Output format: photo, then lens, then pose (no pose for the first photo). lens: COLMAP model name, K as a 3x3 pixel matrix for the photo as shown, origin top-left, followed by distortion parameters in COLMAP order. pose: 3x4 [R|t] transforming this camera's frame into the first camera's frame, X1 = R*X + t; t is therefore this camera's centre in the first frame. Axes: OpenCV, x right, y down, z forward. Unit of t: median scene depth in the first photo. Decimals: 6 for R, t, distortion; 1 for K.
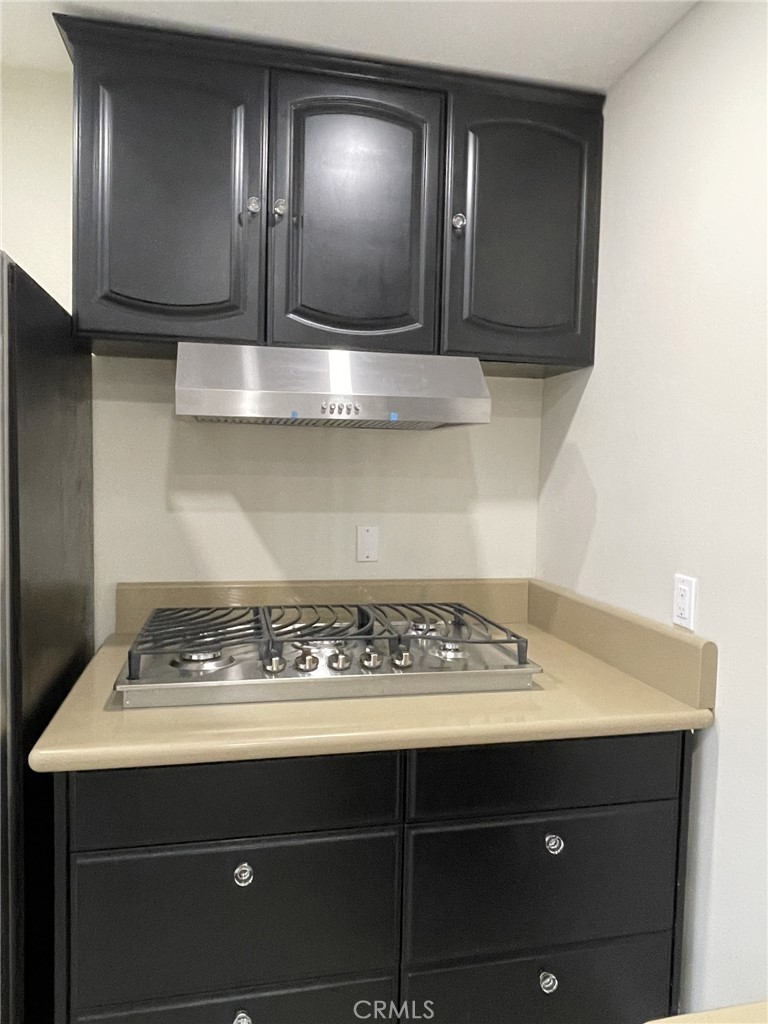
lens RADIAL K [[698.3, 0, 385.9], [0, 698.3, 501.5], [0, 0, 1]] dist [0.008730, -0.019787]
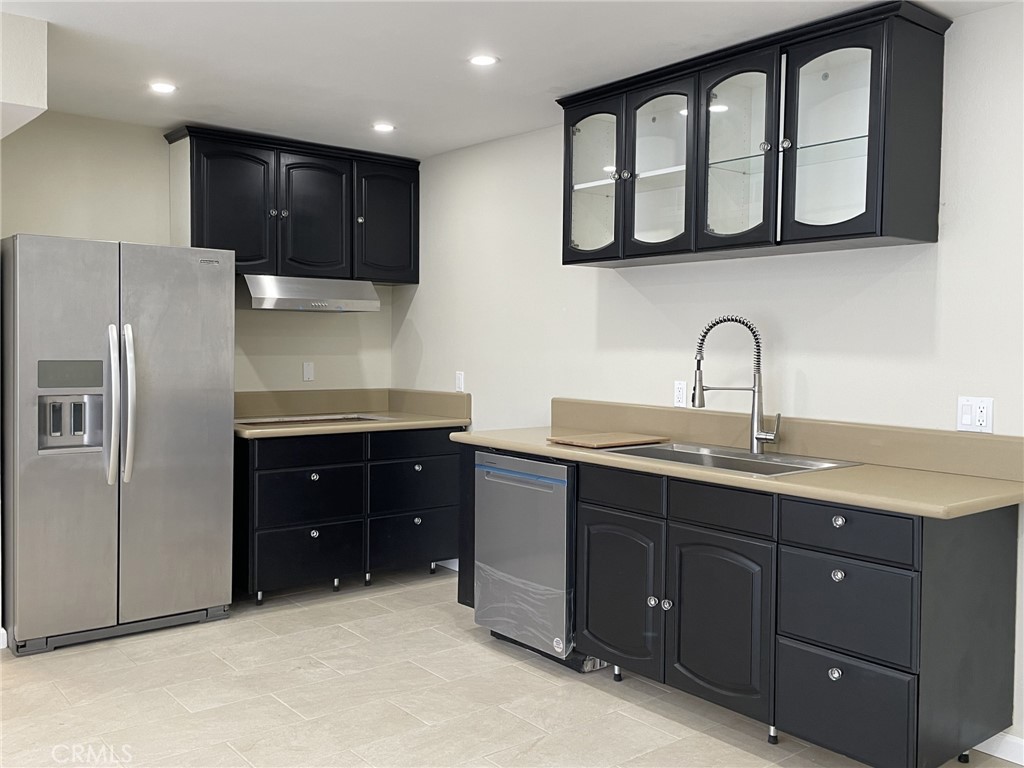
lens RADIAL K [[956.8, 0, 512.7], [0, 956.8, 377.4], [0, 0, 1]] dist [0.052365, 0.005607]
pose [[0.902580, -0.030087, 0.429470, -0.783608], [0.035397, 0.999364, -0.004378, 0.128872], [-0.429065, 0.019154, 0.903070, -1.949538]]
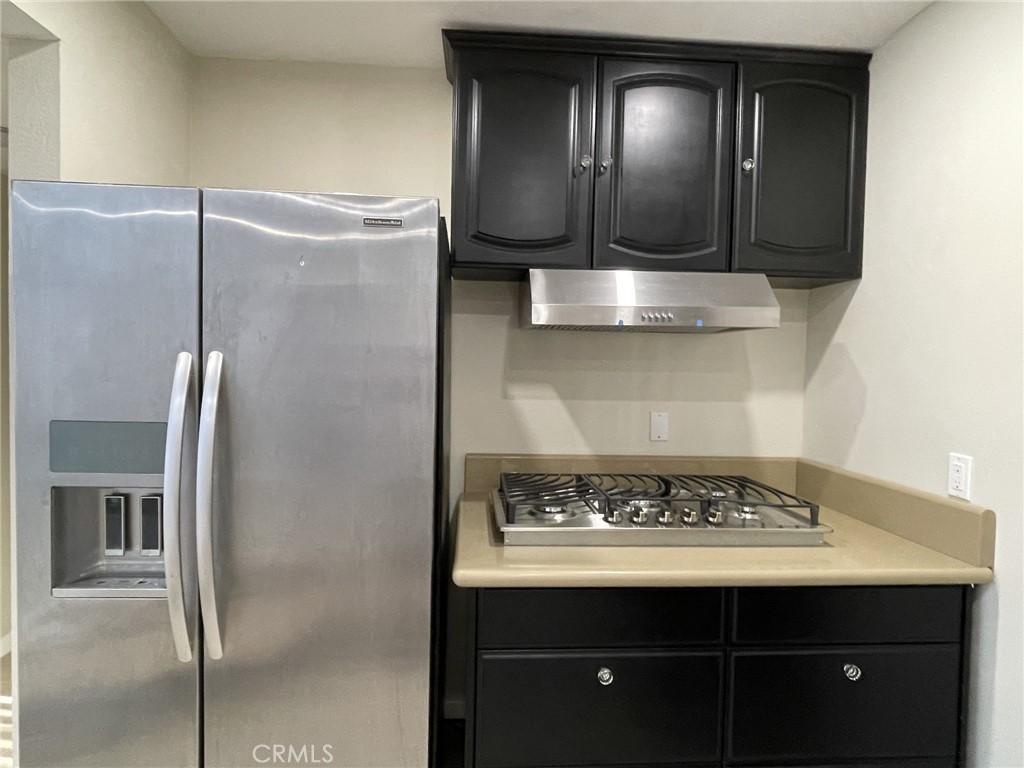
lens RADIAL K [[585.1, 0, 516.2], [0, 585.1, 385.7], [0, 0, 1]] dist [-0.009754, -0.006860]
pose [[0.987608, 0.001870, -0.156929, -0.138422], [-0.004341, 0.999872, -0.015403, 0.007570], [0.156880, 0.015893, 0.987490, -0.075097]]
